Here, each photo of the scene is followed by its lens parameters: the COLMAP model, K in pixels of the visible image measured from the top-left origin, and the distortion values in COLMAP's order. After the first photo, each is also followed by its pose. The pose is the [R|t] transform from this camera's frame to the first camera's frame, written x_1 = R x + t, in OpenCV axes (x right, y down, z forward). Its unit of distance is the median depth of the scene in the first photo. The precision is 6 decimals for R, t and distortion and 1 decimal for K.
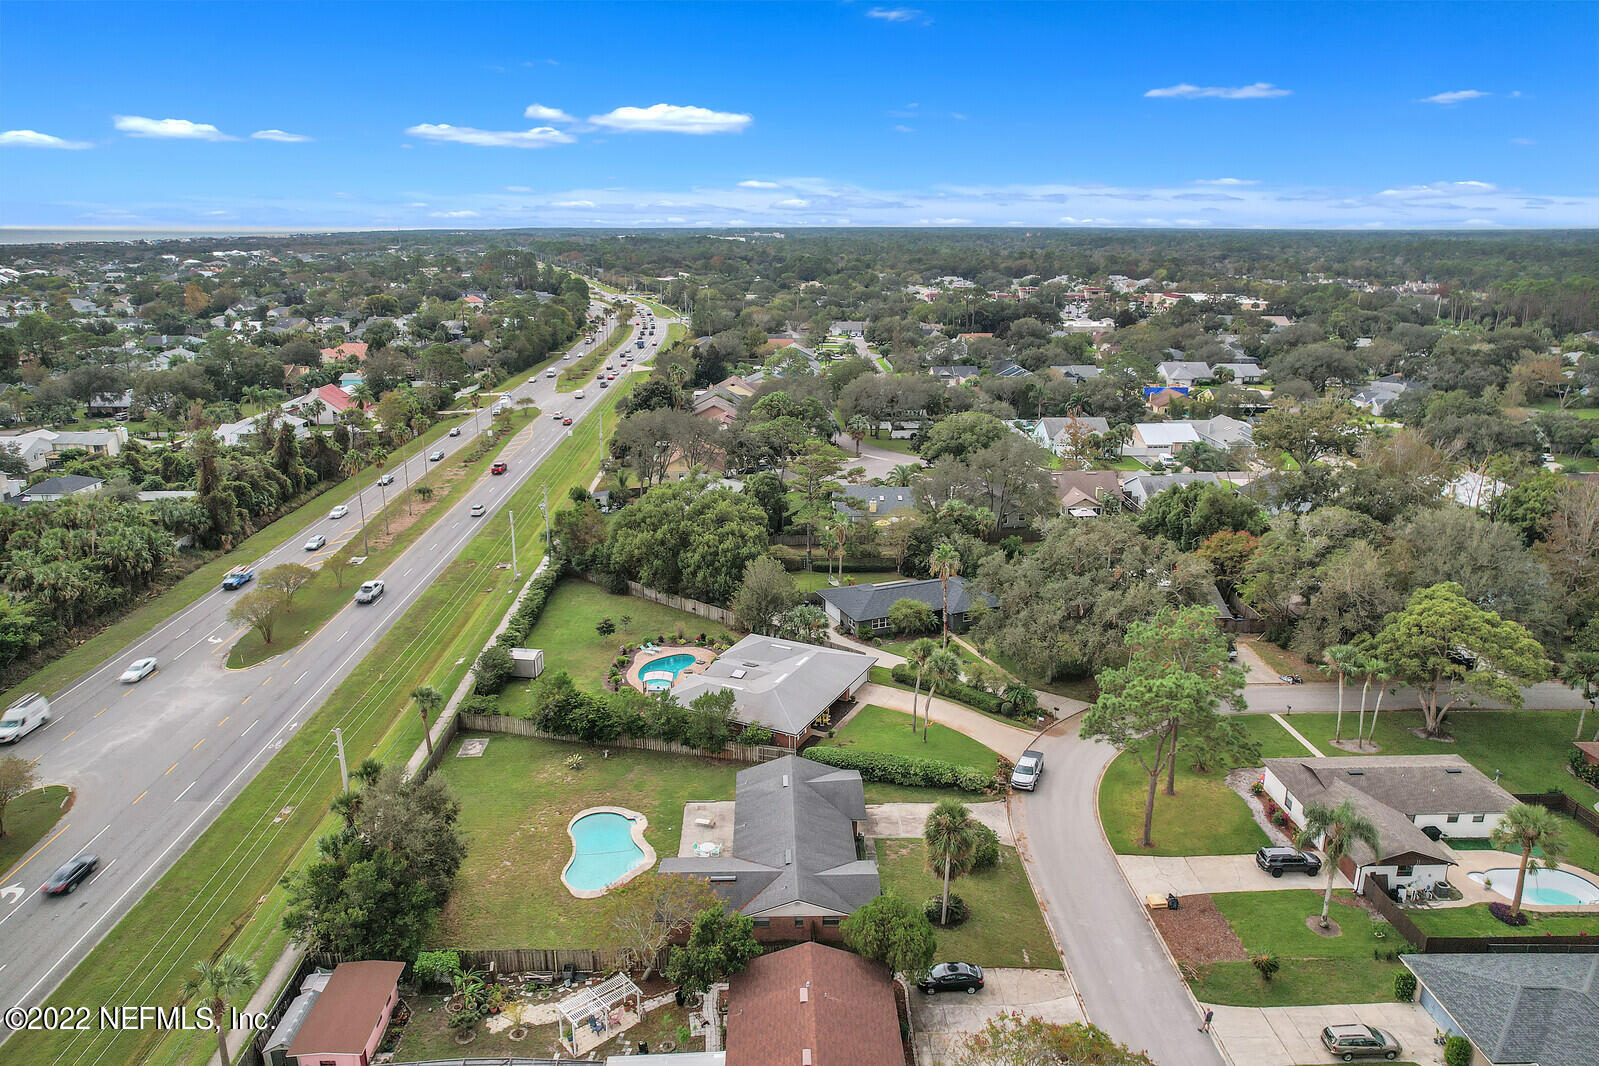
lens RADIAL K [[1039.6, 0, 796.8], [0, 1039.6, 513.1], [0, 0, 1]] dist [-0.060341, 0.063686]
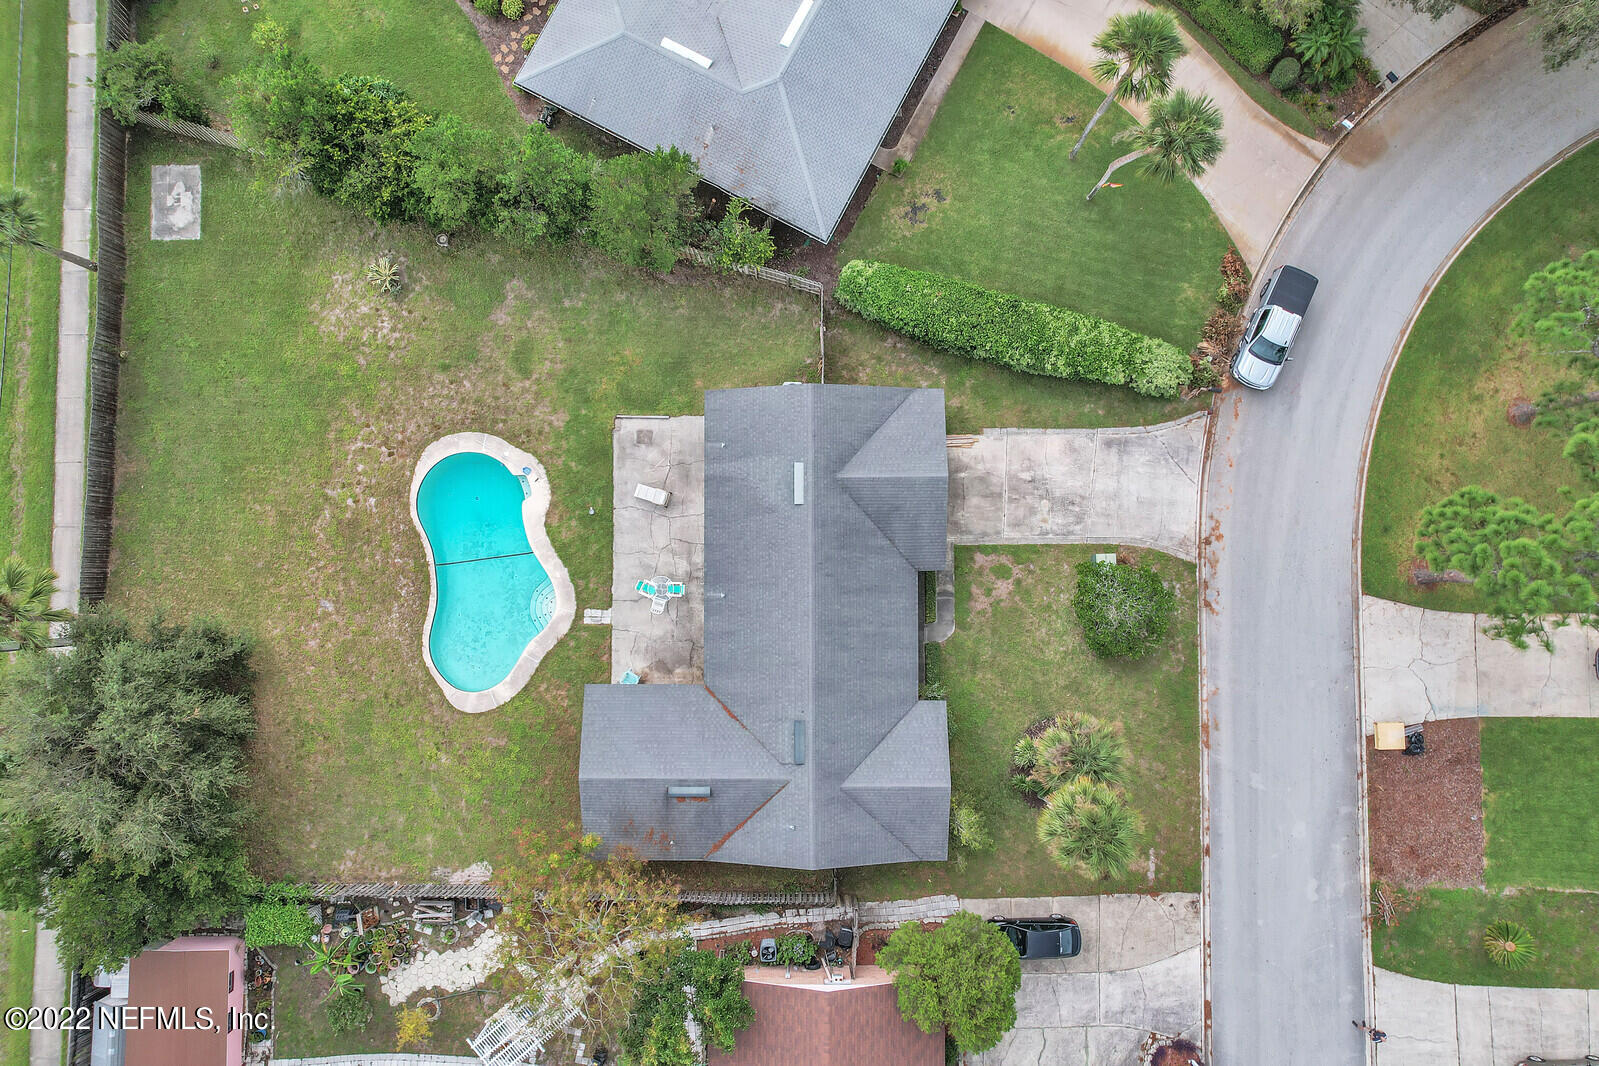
lens RADIAL K [[1039.6, 0, 796.8], [0, 1039.6, 513.1], [0, 0, 1]] dist [-0.060341, 0.063686]
pose [[0.999609, 0.027347, -0.005764, -0.009052], [-0.003208, 0.317145, 0.948372, -0.239312], [0.027763, -0.947983, 0.317109, 0.866366]]
